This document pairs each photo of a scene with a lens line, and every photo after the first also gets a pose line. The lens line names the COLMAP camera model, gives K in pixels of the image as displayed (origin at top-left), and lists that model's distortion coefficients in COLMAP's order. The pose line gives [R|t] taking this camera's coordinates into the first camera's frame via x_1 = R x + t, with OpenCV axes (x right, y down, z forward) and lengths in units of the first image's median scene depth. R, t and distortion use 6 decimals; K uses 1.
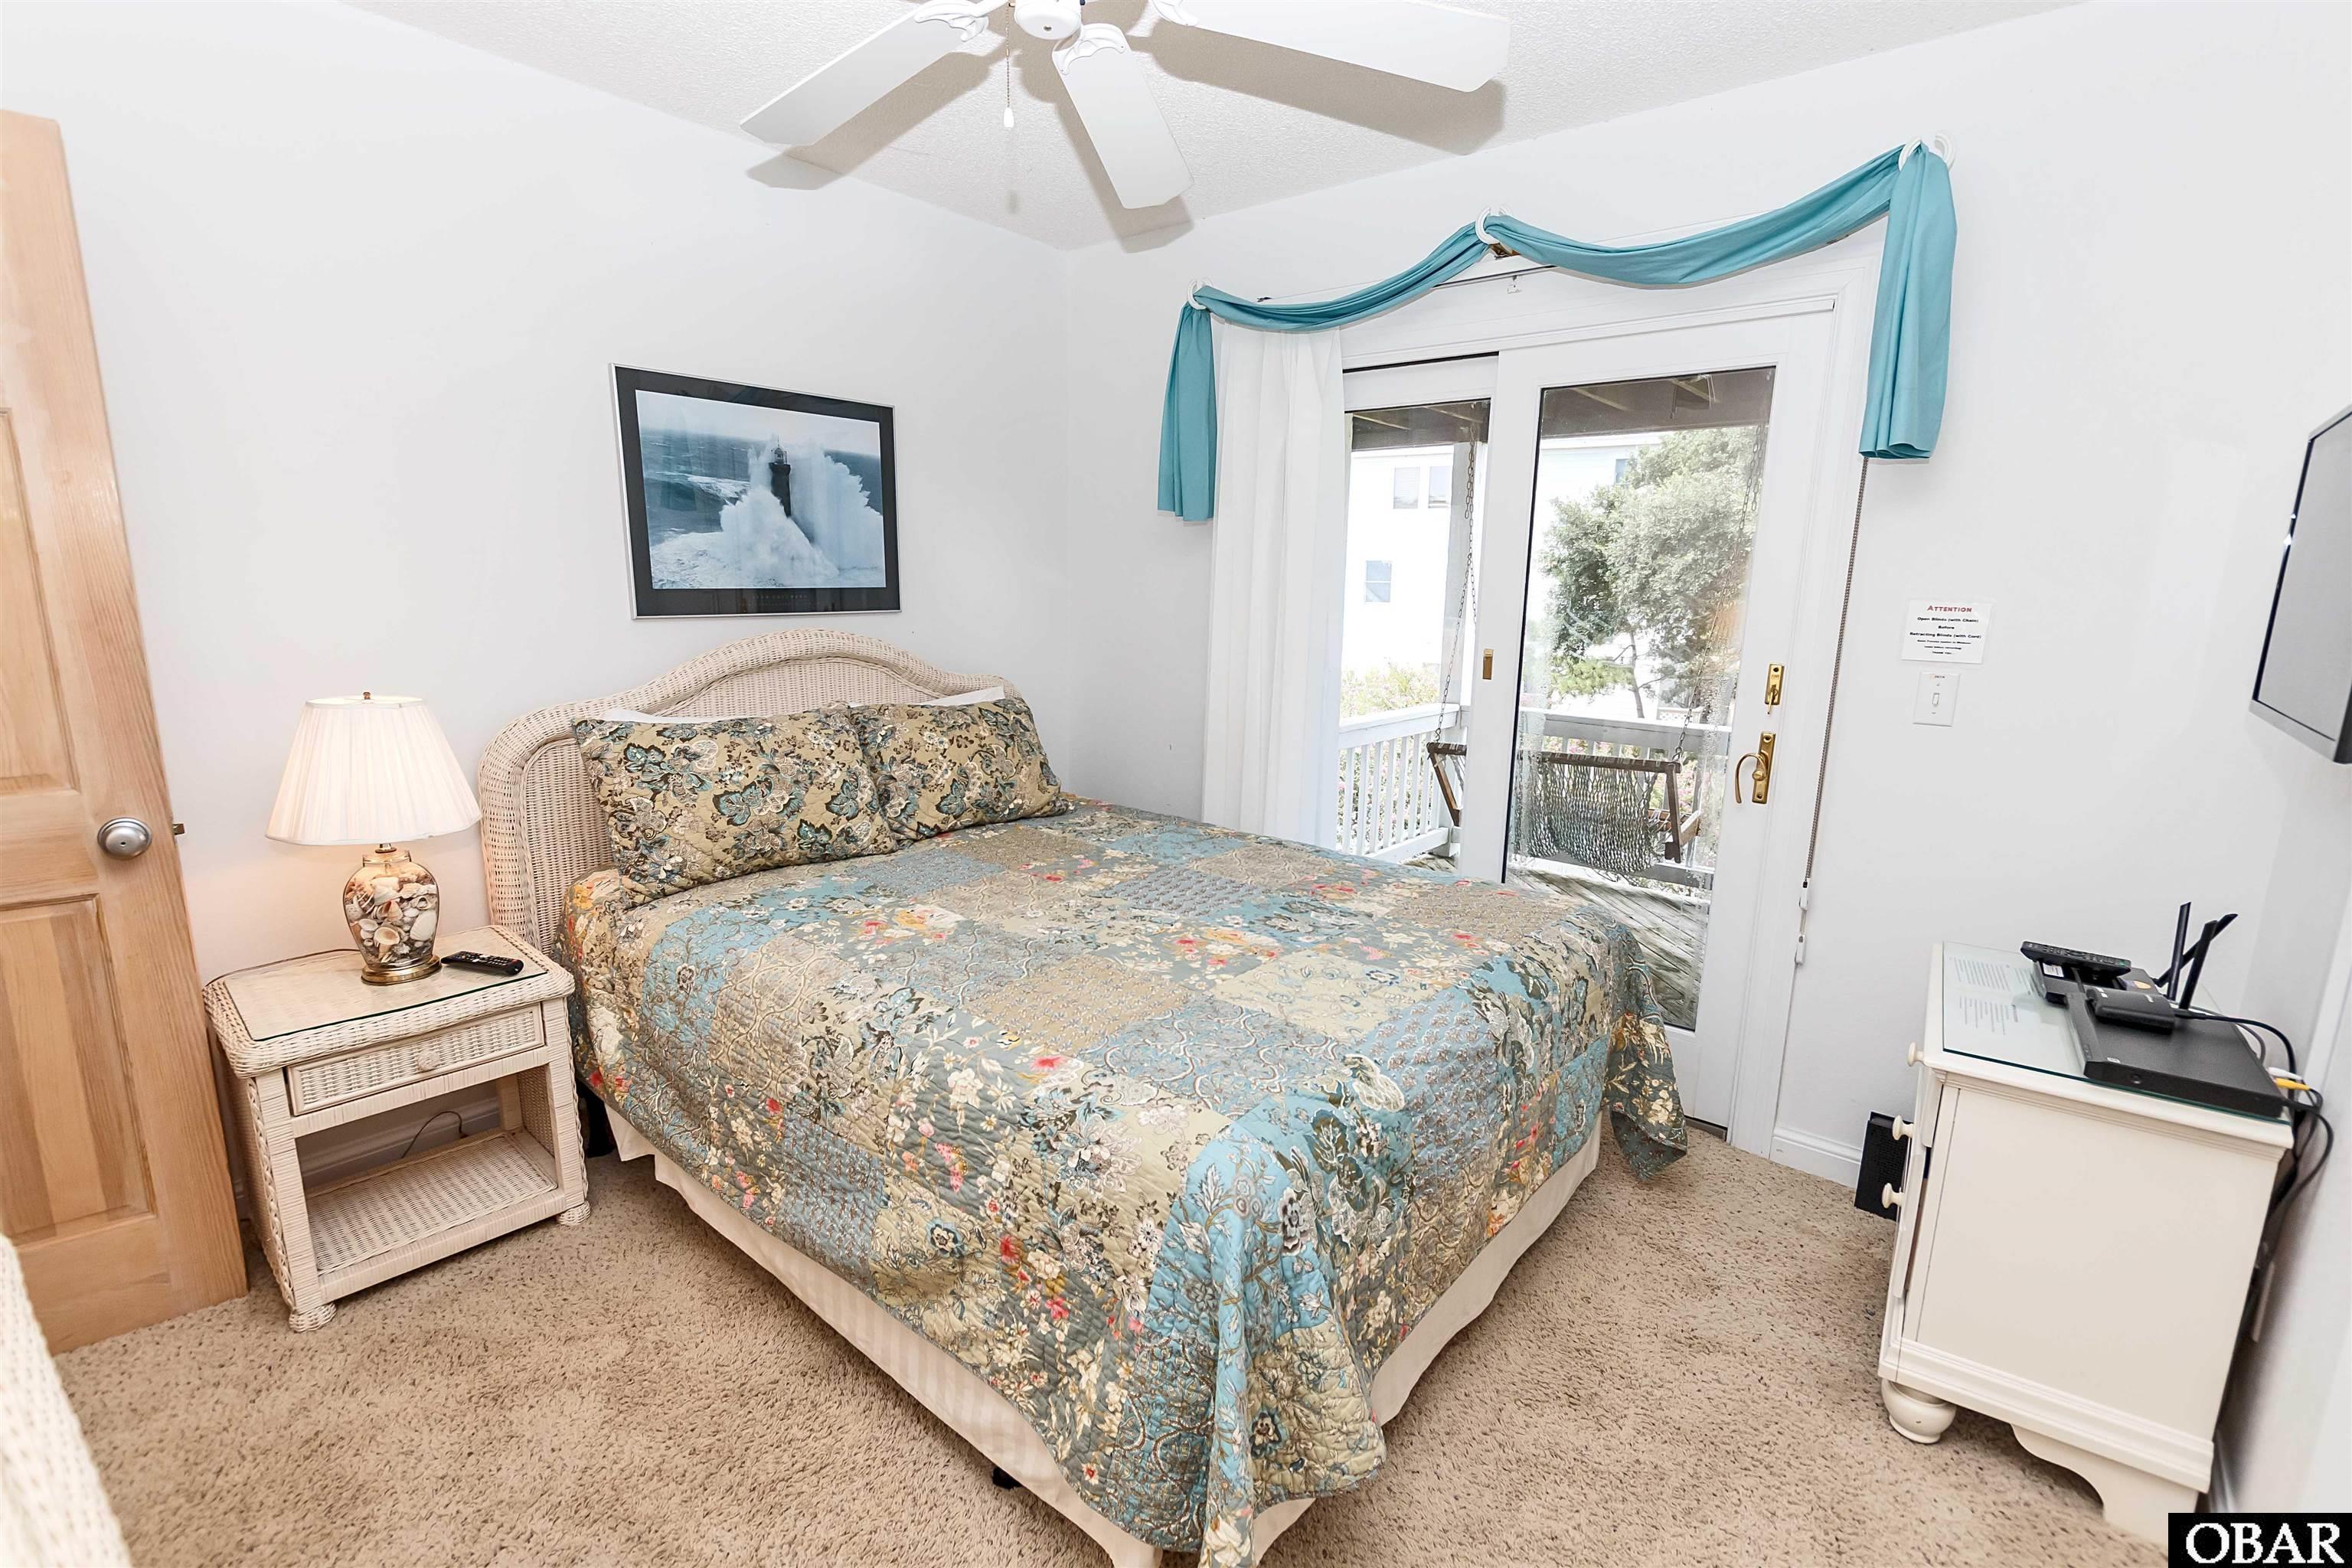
lens RADIAL K [[1063.5, 0, 1178.1], [0, 1063.5, 792.3], [0, 0, 1]] dist [0.000595, 0.000295]
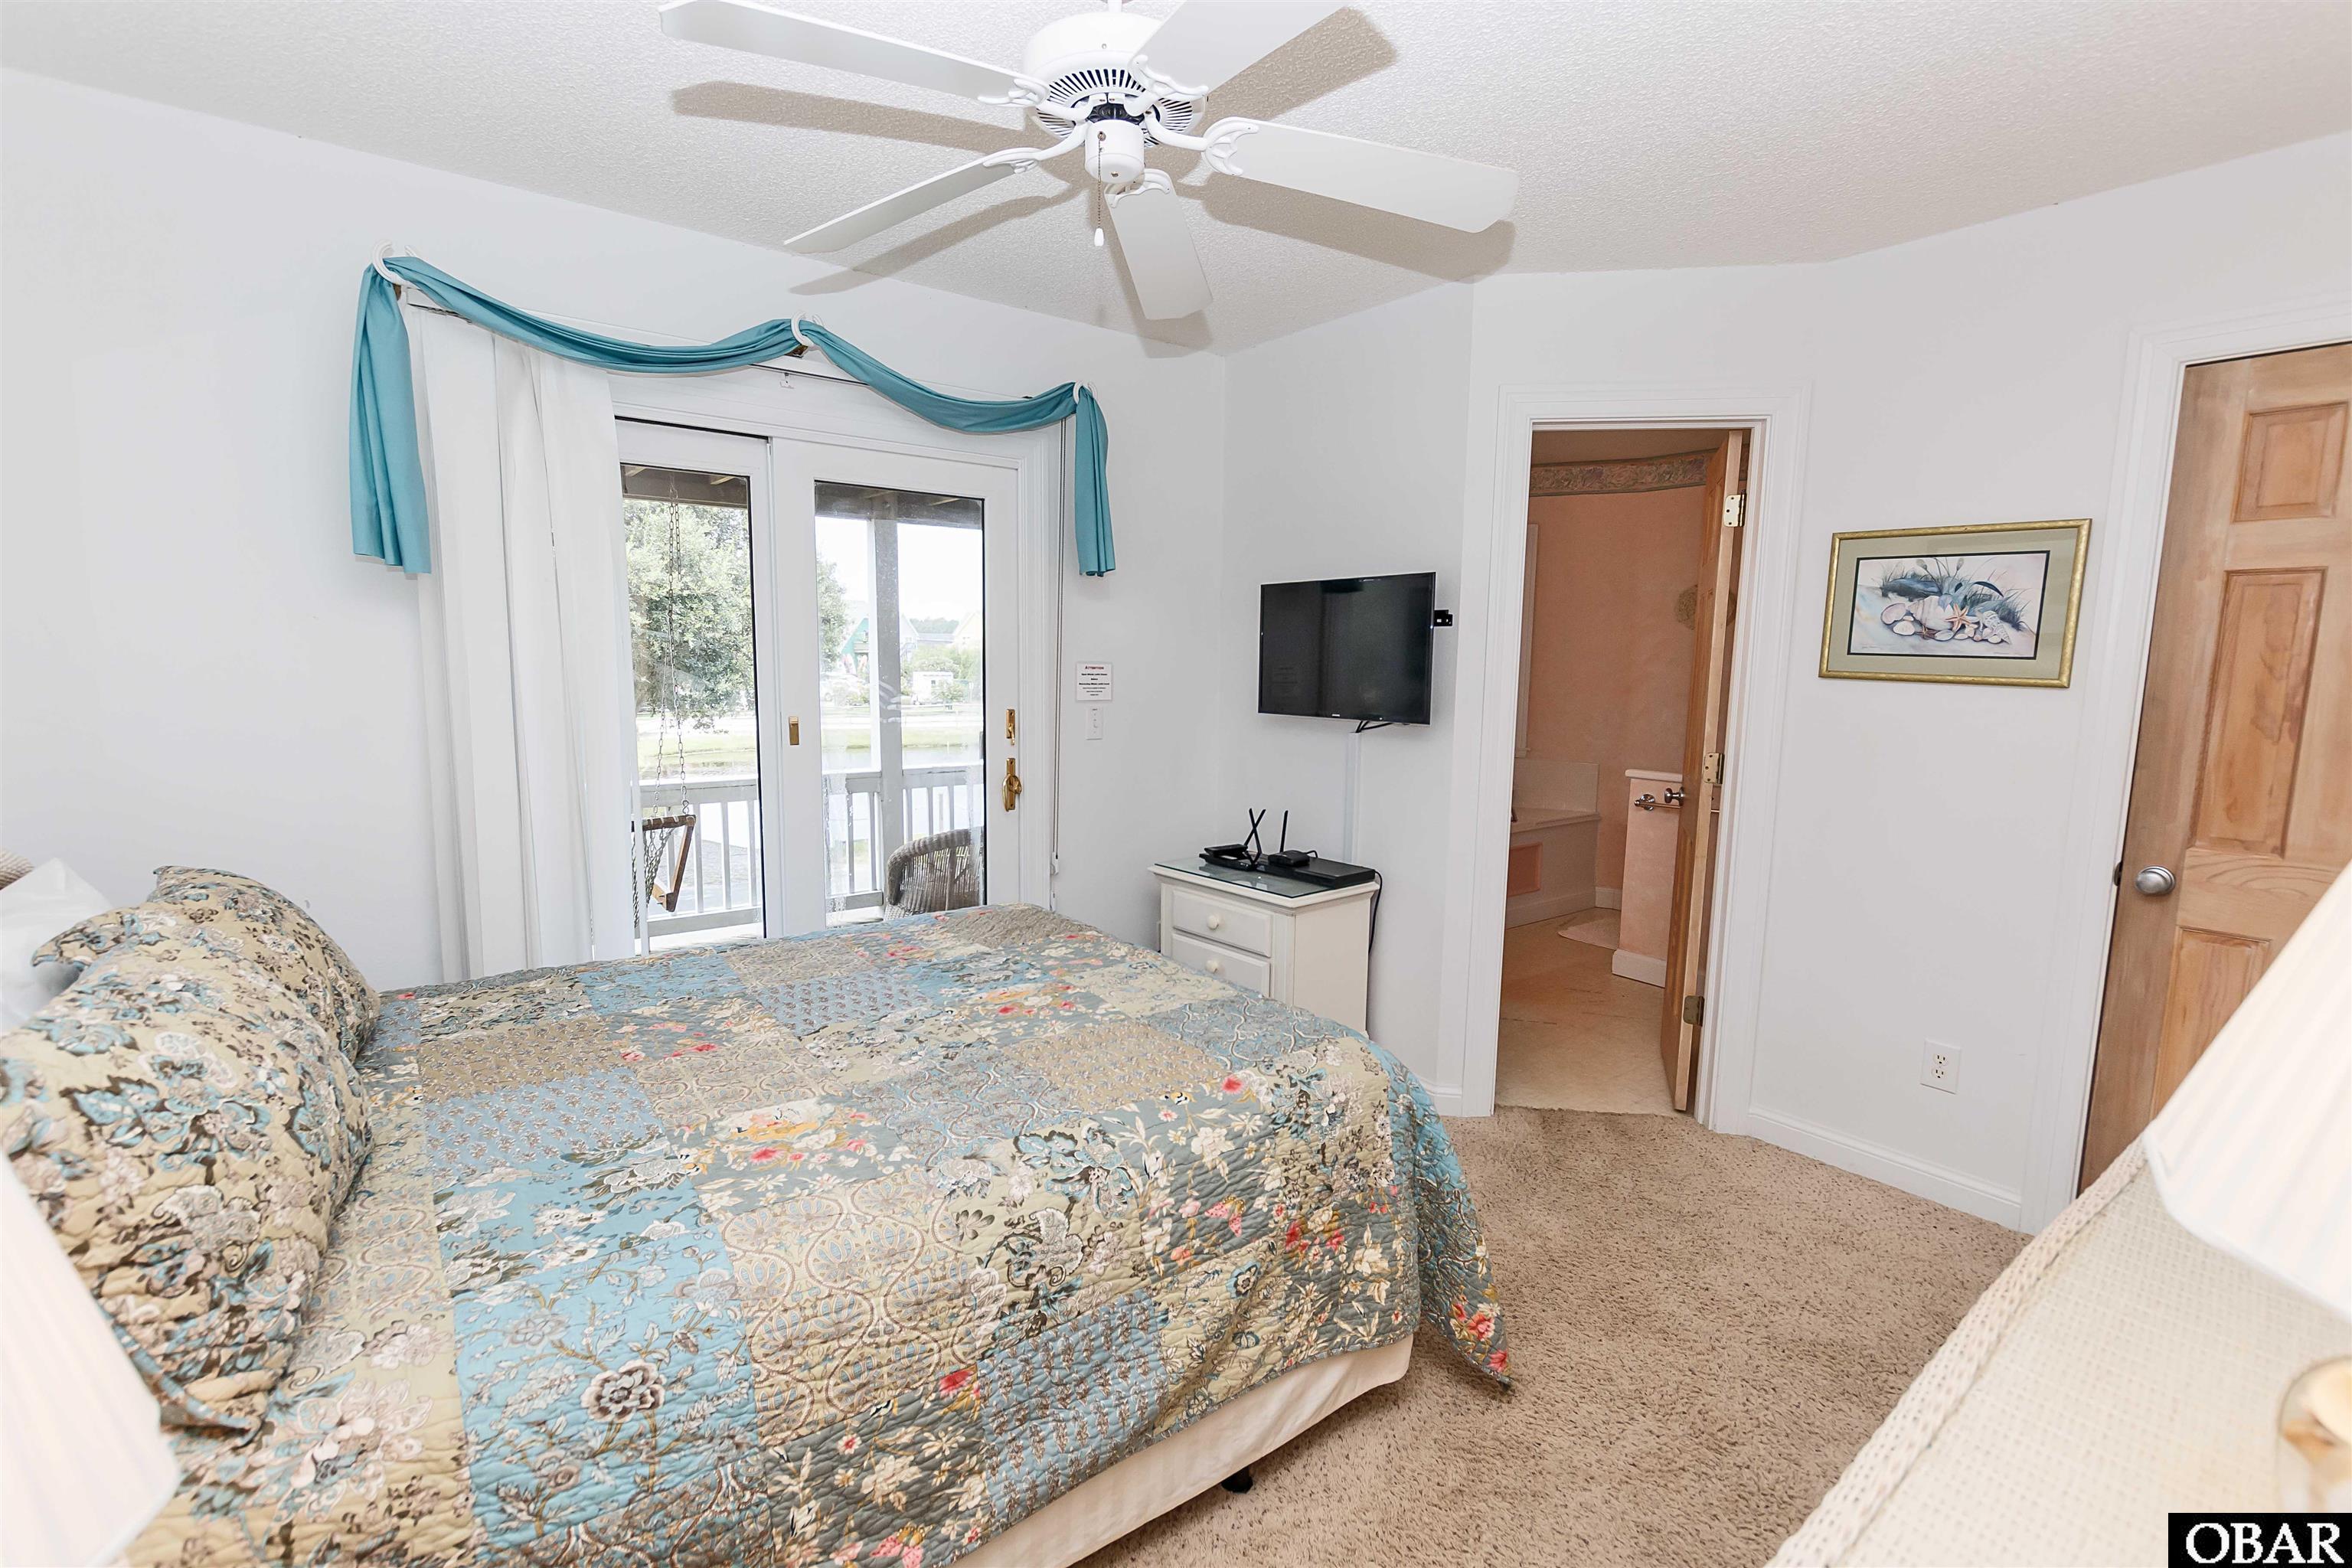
lens RADIAL K [[1063.5, 0, 1183.1], [0, 1063.5, 786.1], [0, 0, 1]] dist [0.000595, 0.000295]
pose [[0.224203, -0.135354, 0.965097, -0.984206], [0.182247, 0.978661, 0.094918, -0.148069], [-0.957350, 0.154605, 0.244086, 0.592482]]
